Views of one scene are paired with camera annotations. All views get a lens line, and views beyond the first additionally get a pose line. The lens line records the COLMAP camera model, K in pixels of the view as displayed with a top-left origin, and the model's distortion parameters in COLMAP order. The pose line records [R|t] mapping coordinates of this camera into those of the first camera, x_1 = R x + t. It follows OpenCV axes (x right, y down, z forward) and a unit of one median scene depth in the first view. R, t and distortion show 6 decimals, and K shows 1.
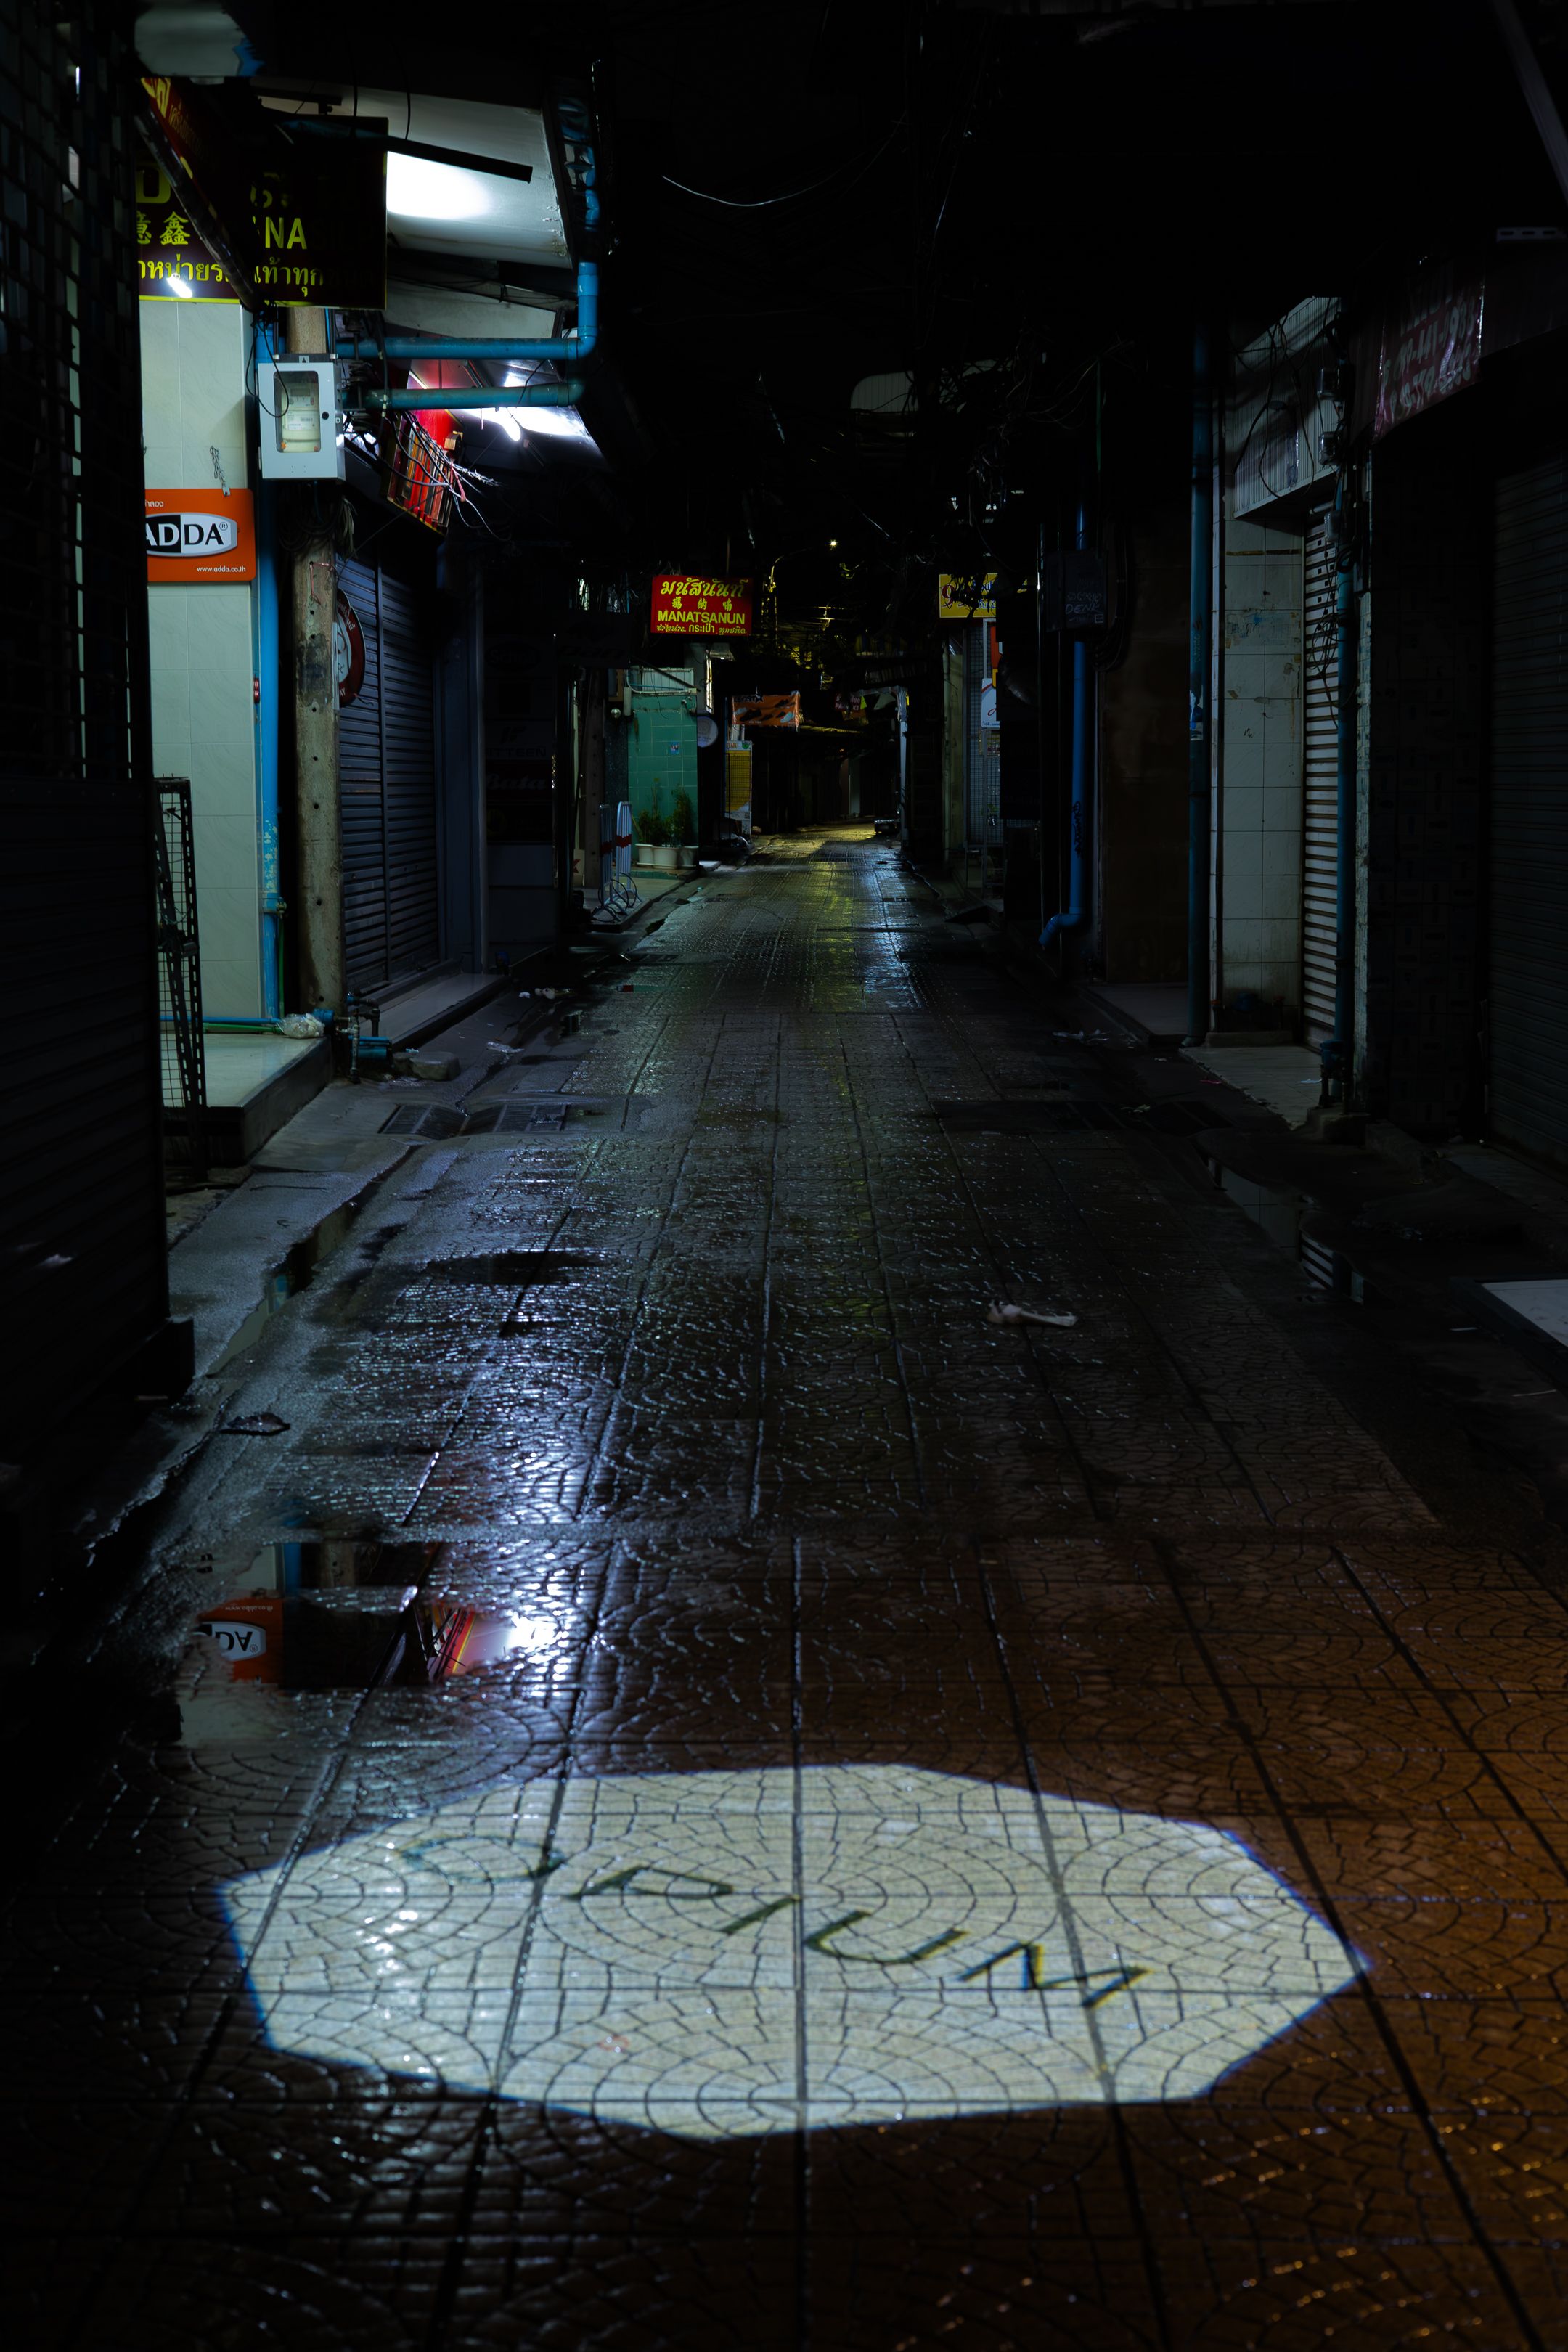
lens RADIAL K [[3411.0, 0, 788.0], [0, 3411.0, 1154.9], [0, 0, 1]] dist [-0.009729, -0.026911]
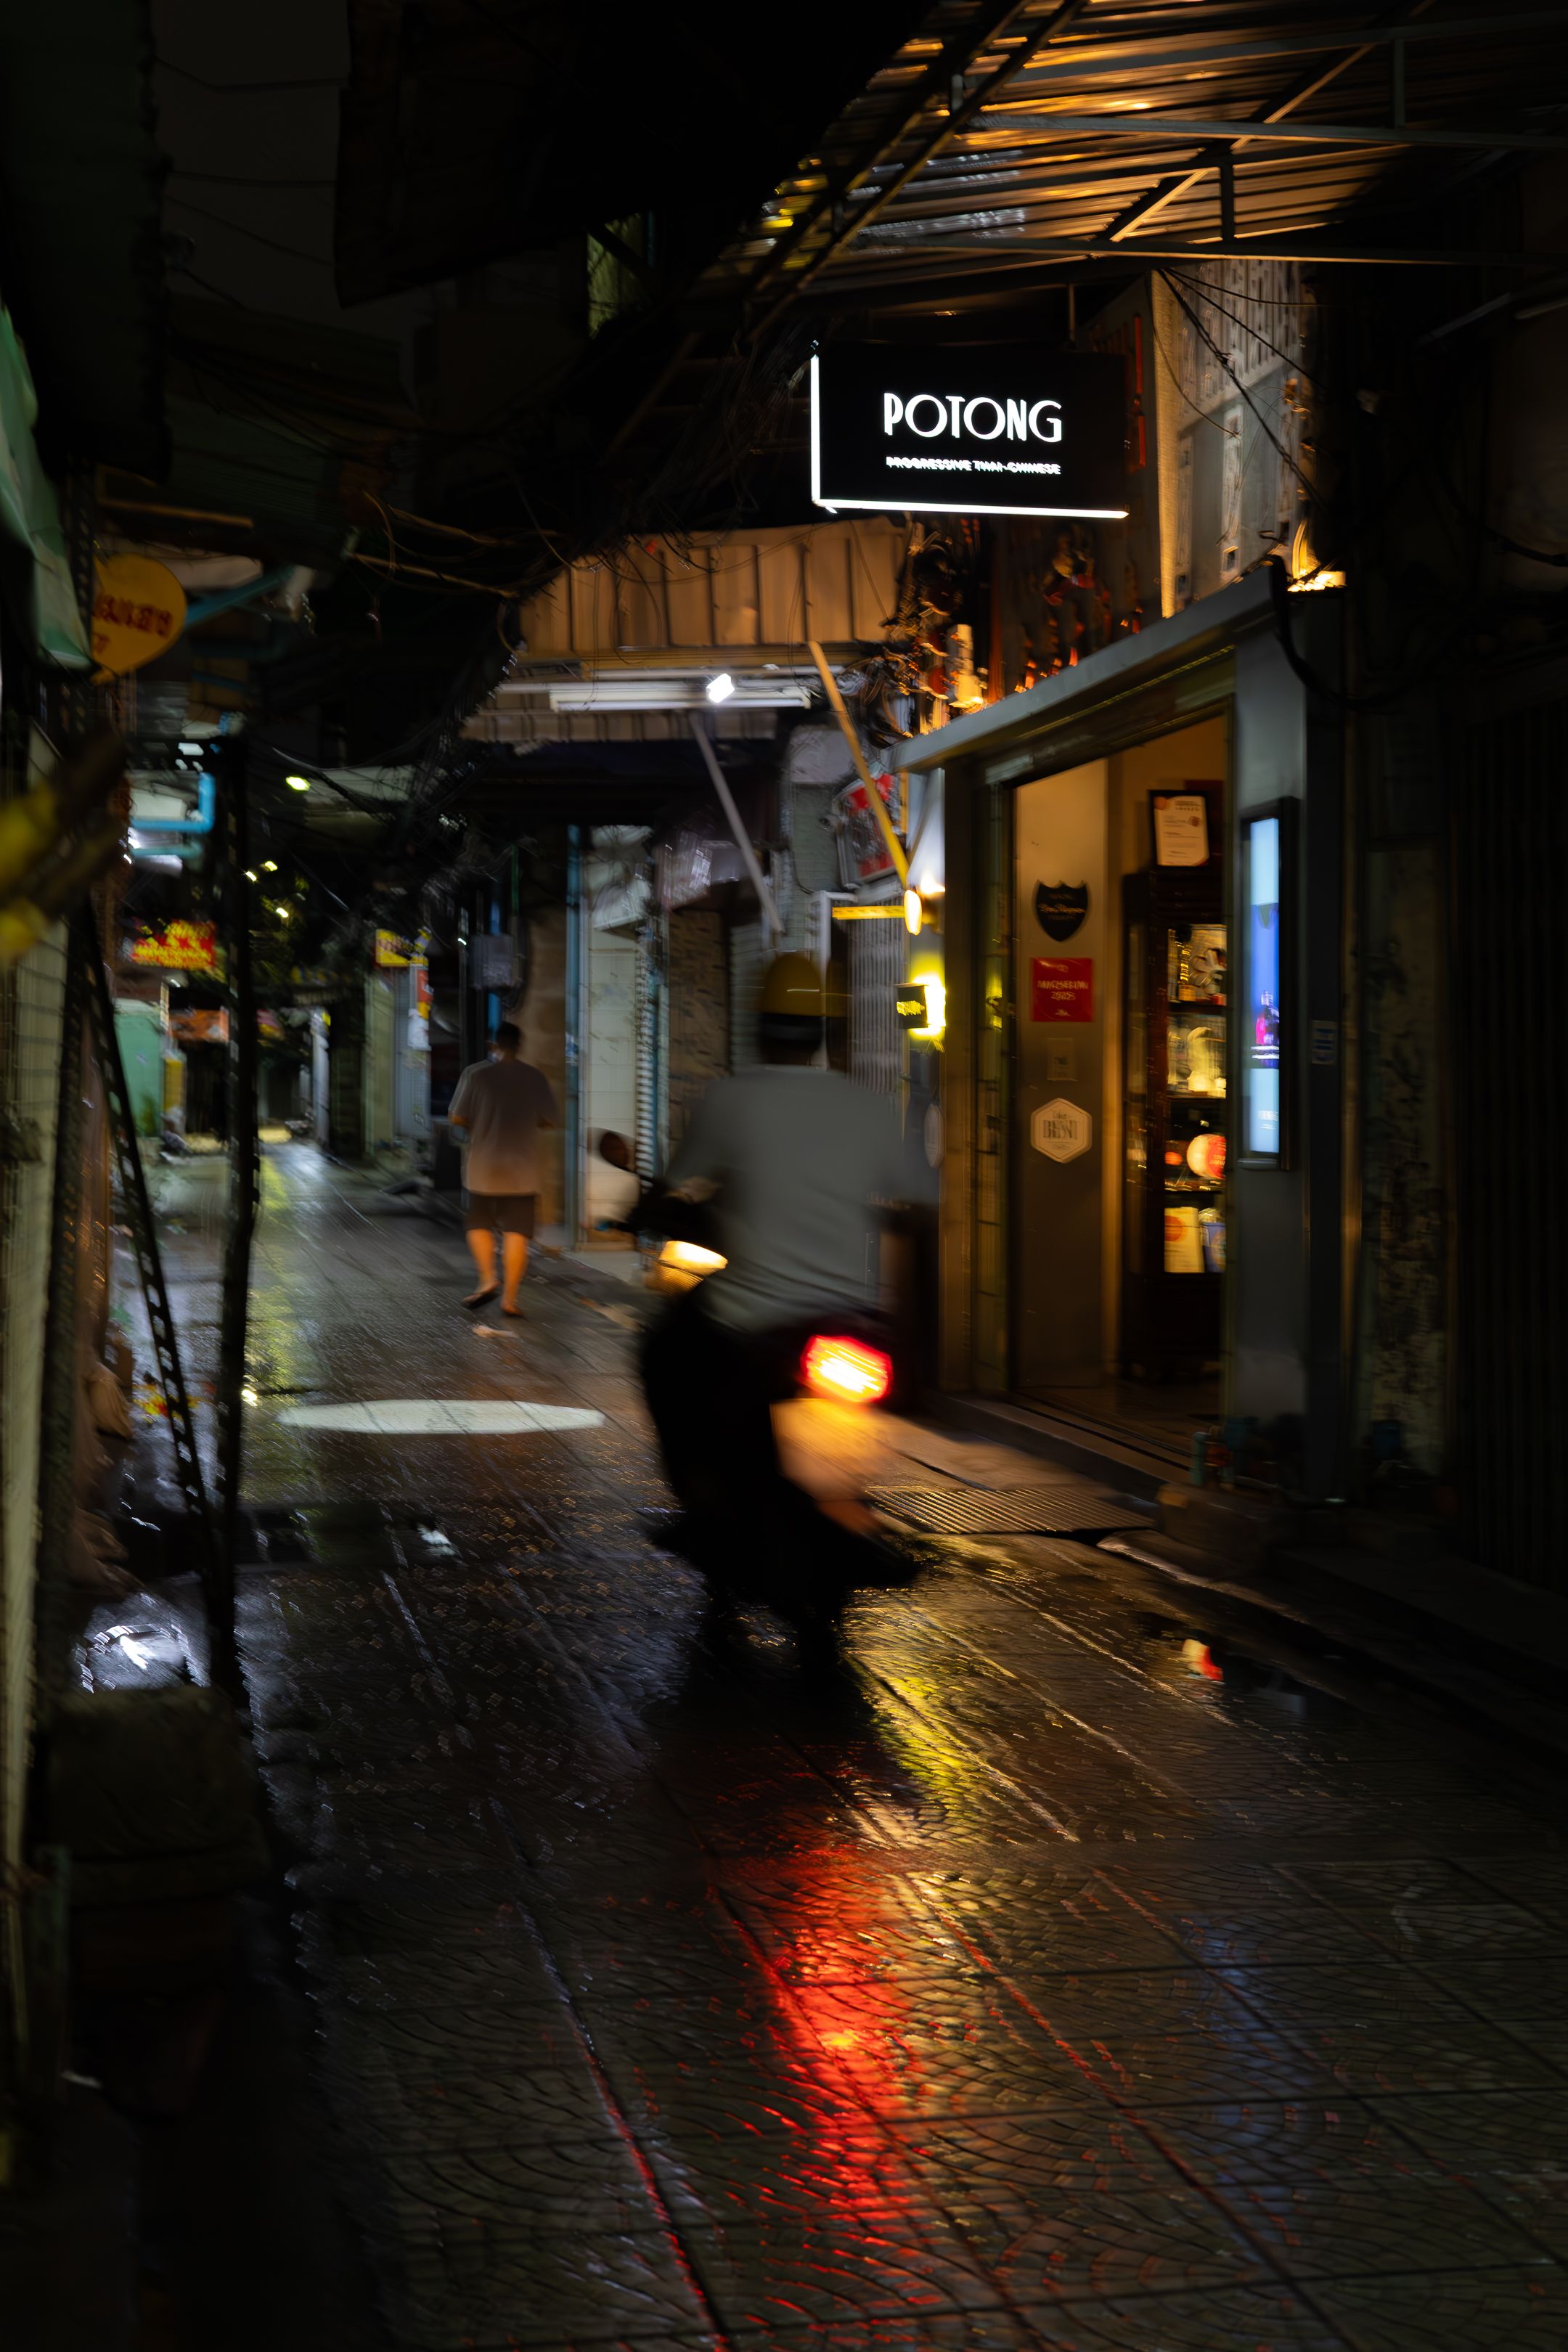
lens RADIAL K [[3408.9, 0, 784.0], [0, 3408.9, 1176.0], [0, 0, 1]] dist [-0.016259, -0.038092]
pose [[0.983970, 0.006502, 0.178215, -0.054109], [0.008519, 0.996481, -0.083388, 0.052607], [-0.178130, 0.083570, 0.980452, -0.468724]]
